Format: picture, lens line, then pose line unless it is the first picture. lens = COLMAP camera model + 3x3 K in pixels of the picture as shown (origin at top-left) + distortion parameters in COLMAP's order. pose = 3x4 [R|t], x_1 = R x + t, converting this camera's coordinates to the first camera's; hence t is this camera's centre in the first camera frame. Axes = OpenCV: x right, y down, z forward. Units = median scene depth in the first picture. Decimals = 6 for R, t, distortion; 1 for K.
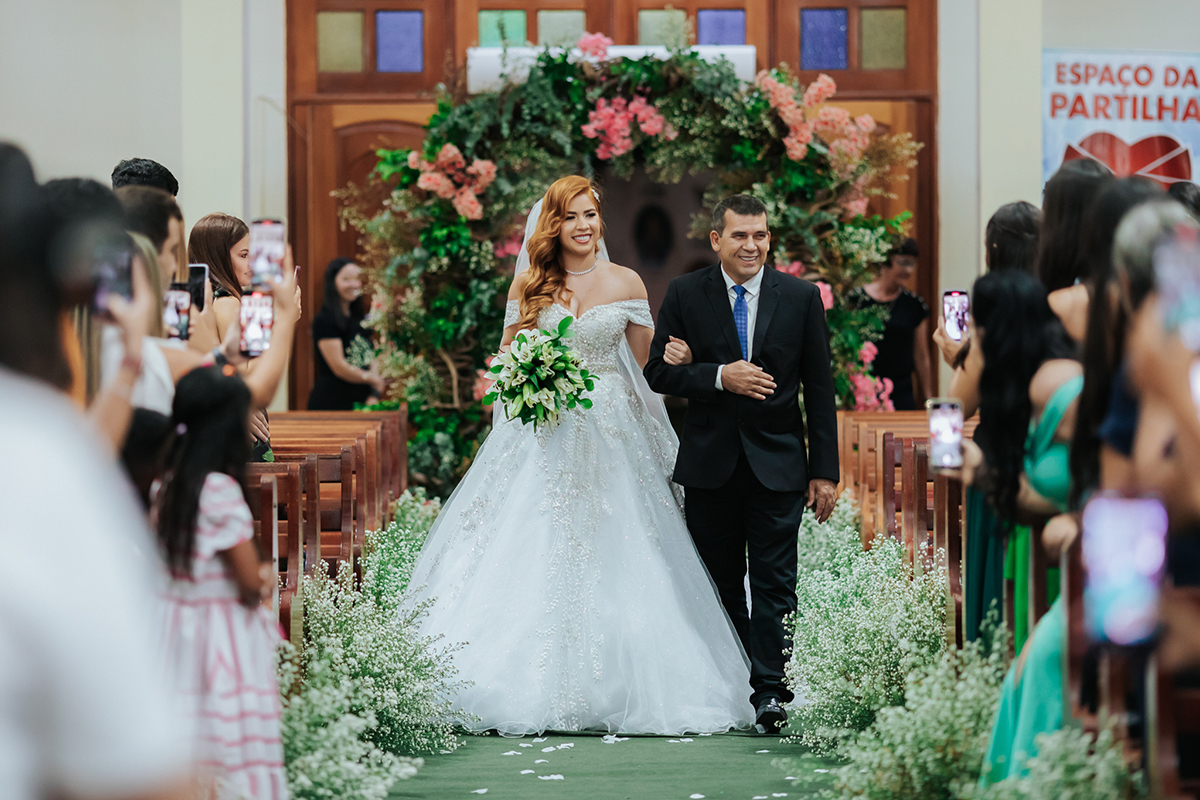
lens RADIAL K [[4307.0, 0, 617.8], [0, 4307.0, 311.3], [0, 0, 1]] dist [-0.030925, 0.000000]
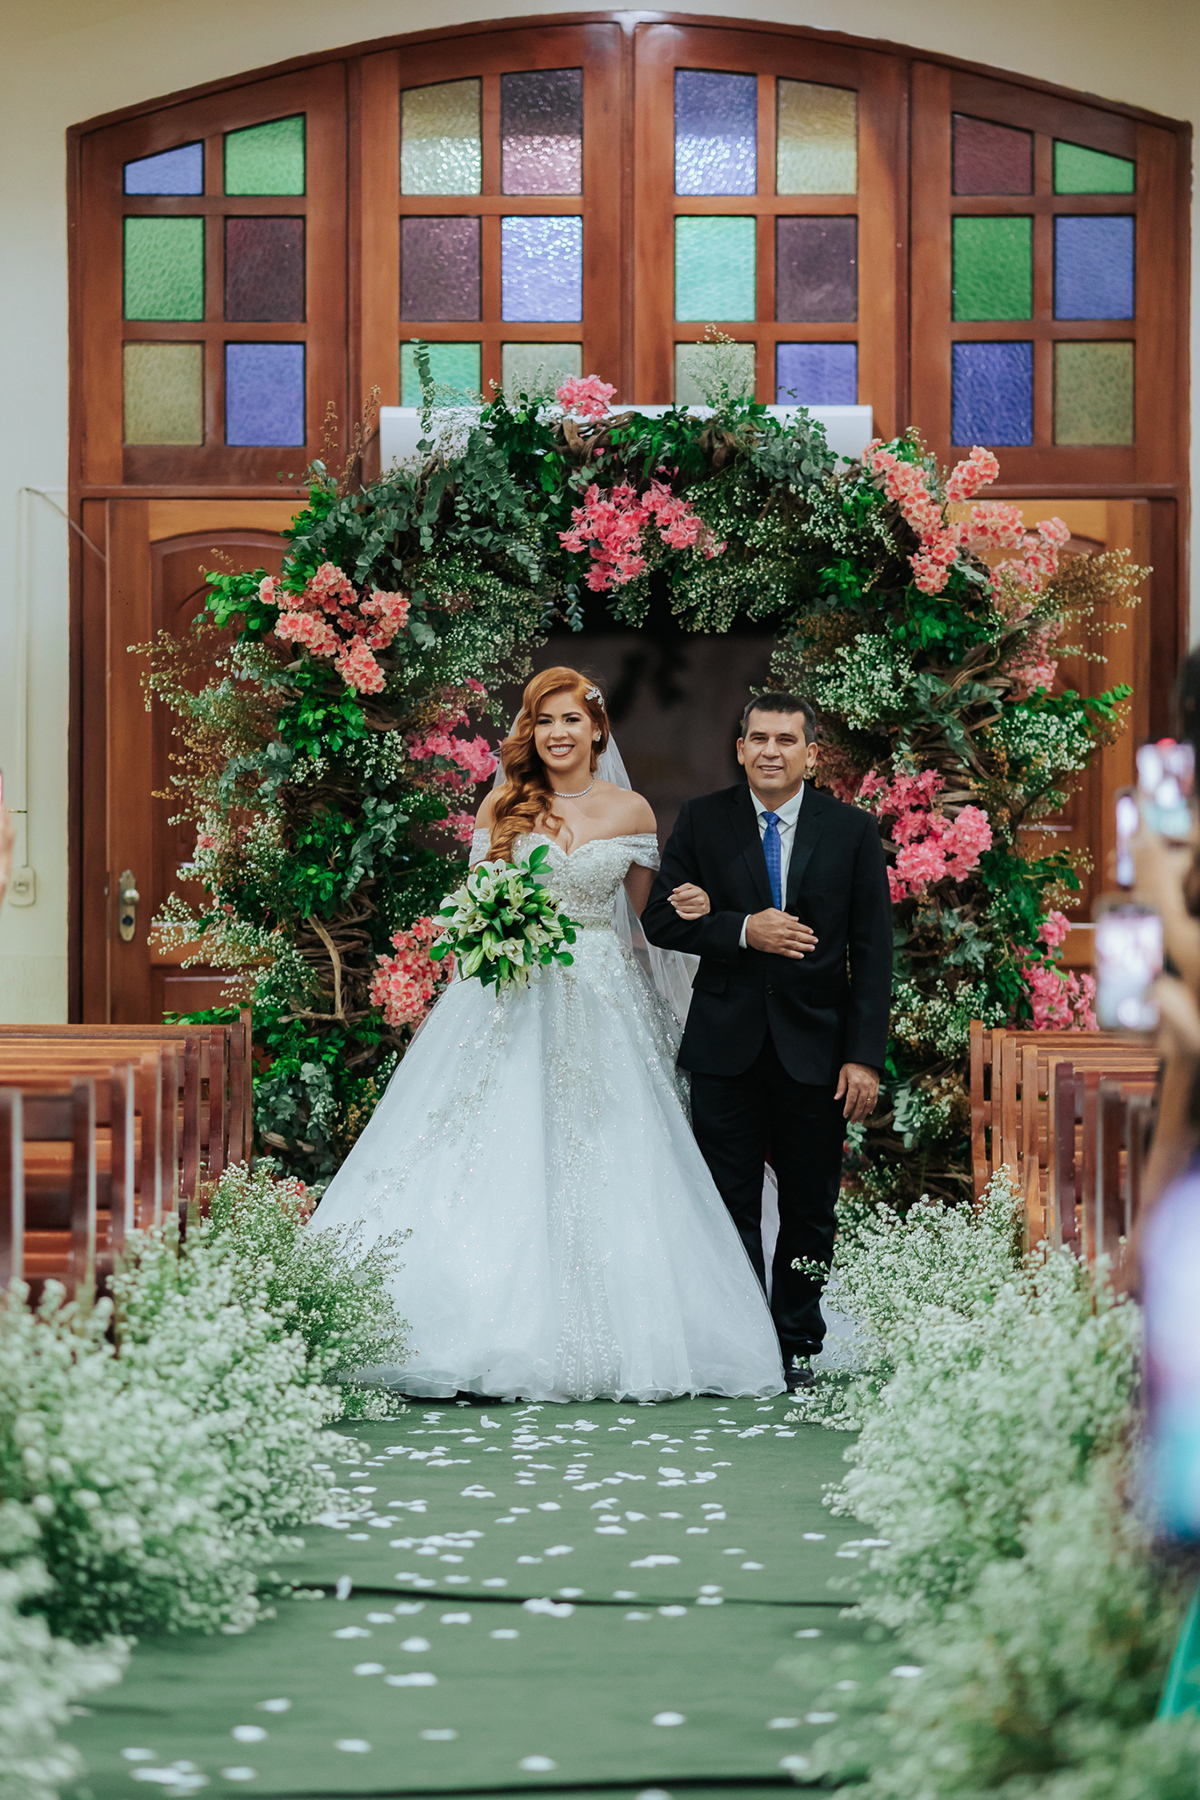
lens RADIAL K [[6497.6, 0, 666.2], [0, 6497.6, 885.4], [0, 0, 1]] dist [-0.049582, 0.000000]
pose [[0.999682, 0.006089, -0.024463, 0.027526], [-0.006202, 0.999970, -0.004538, 0.008059], [0.024435, 0.004689, 0.999690, 0.130751]]
